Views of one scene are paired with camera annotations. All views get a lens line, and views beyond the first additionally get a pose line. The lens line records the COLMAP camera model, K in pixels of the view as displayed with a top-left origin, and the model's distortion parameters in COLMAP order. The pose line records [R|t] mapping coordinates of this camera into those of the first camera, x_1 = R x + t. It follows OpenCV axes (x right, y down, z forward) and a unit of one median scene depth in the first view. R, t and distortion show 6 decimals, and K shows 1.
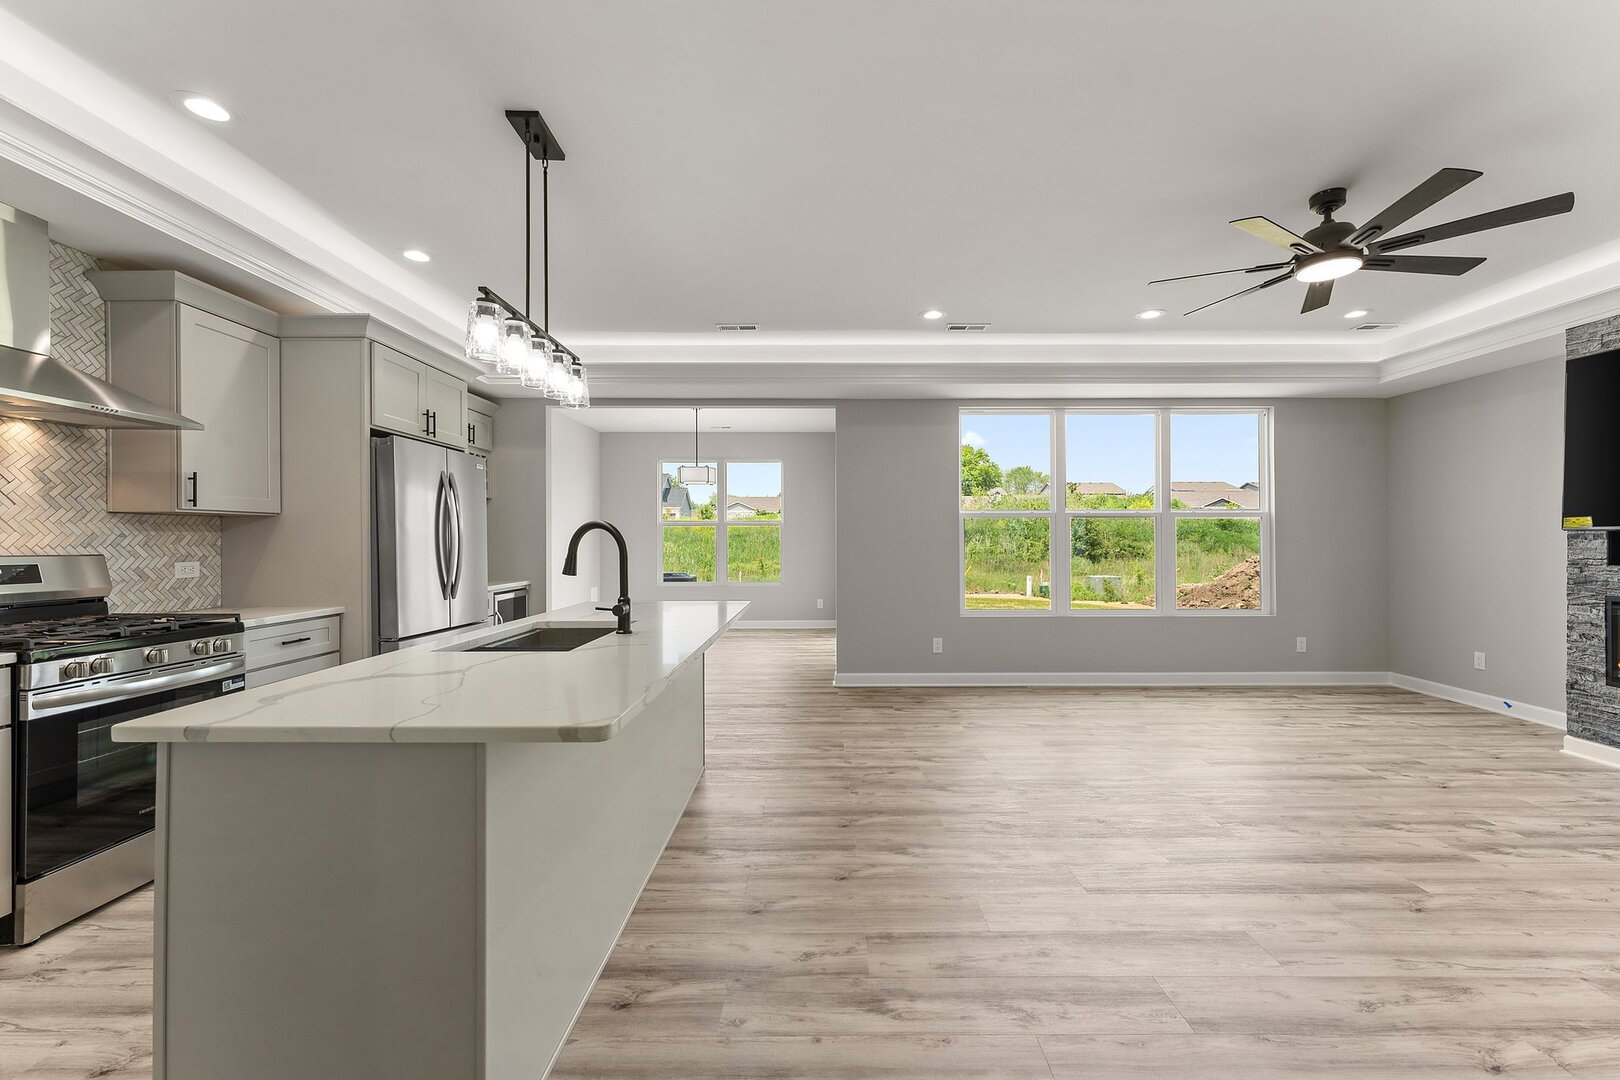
lens RADIAL K [[658.8, 0, 822.0], [0, 658.8, 543.6], [0, 0, 1]] dist [0.000714, 0.000263]
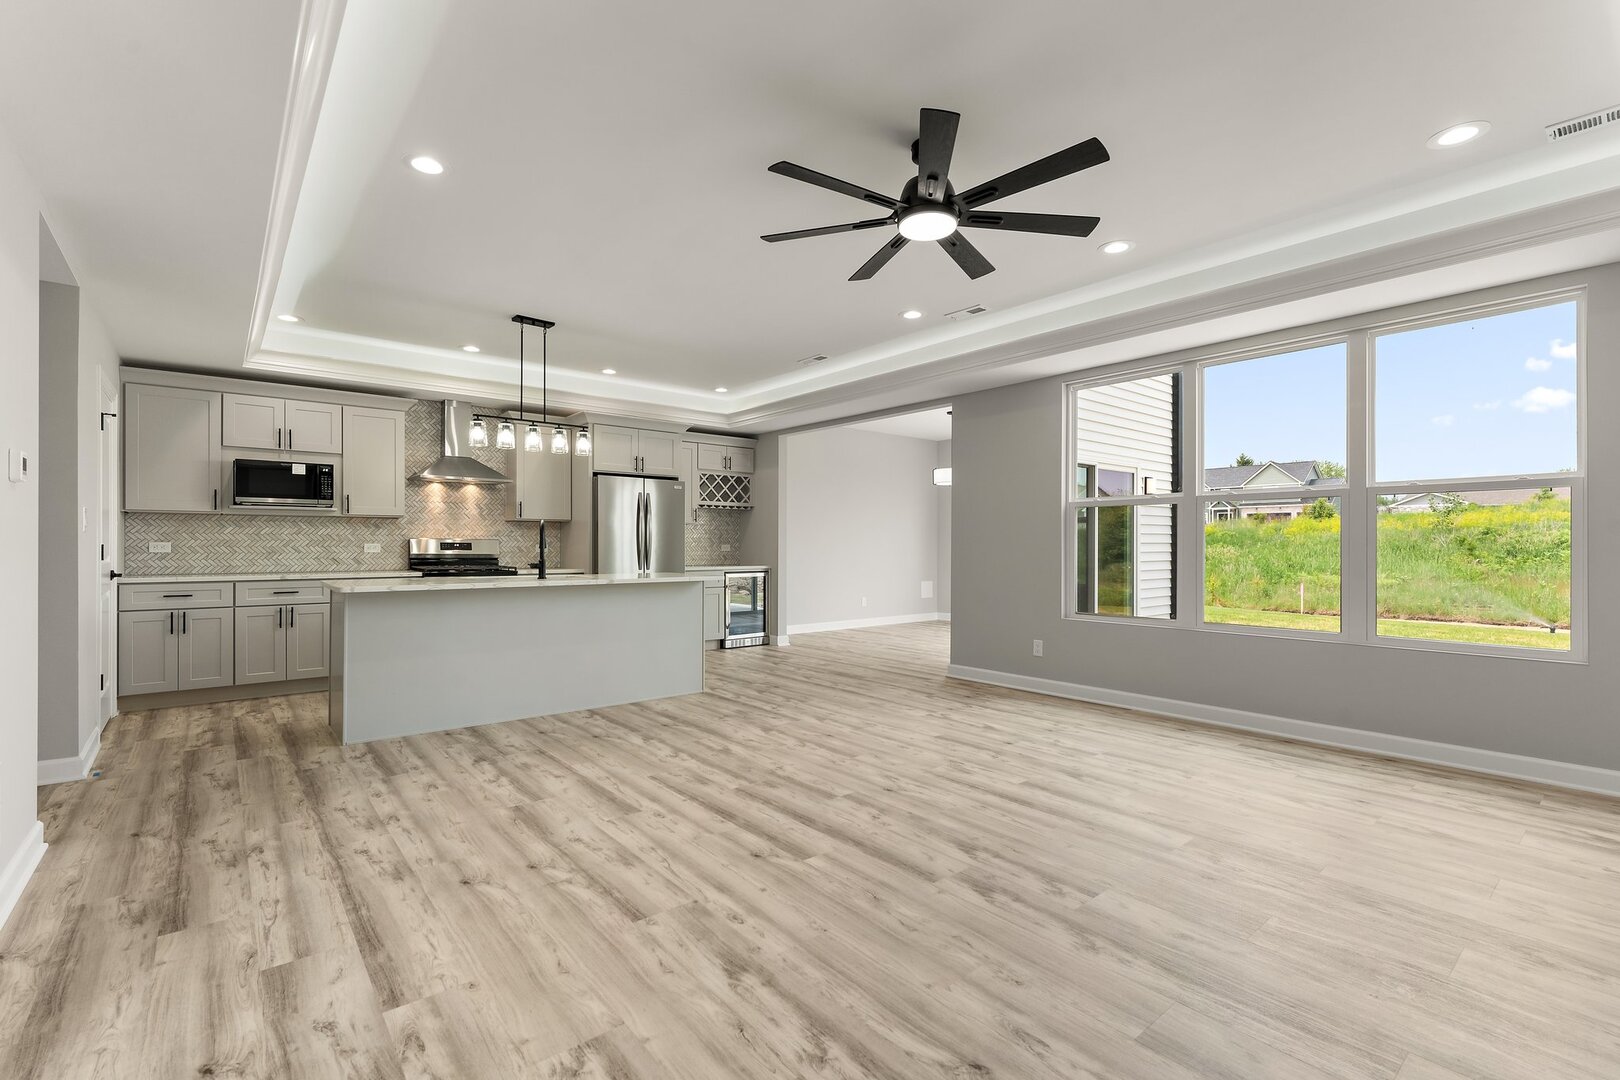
lens RADIAL K [[715.0, 0, 791.1], [0, 715.0, 547.2], [0, 0, 1]] dist [0.002881, -0.001716]
pose [[0.626688, 0.001081, -0.779270, 1.270422], [-0.006826, 0.999968, -0.004102, 0.039692], [0.779240, 0.007890, 0.626675, 0.212756]]
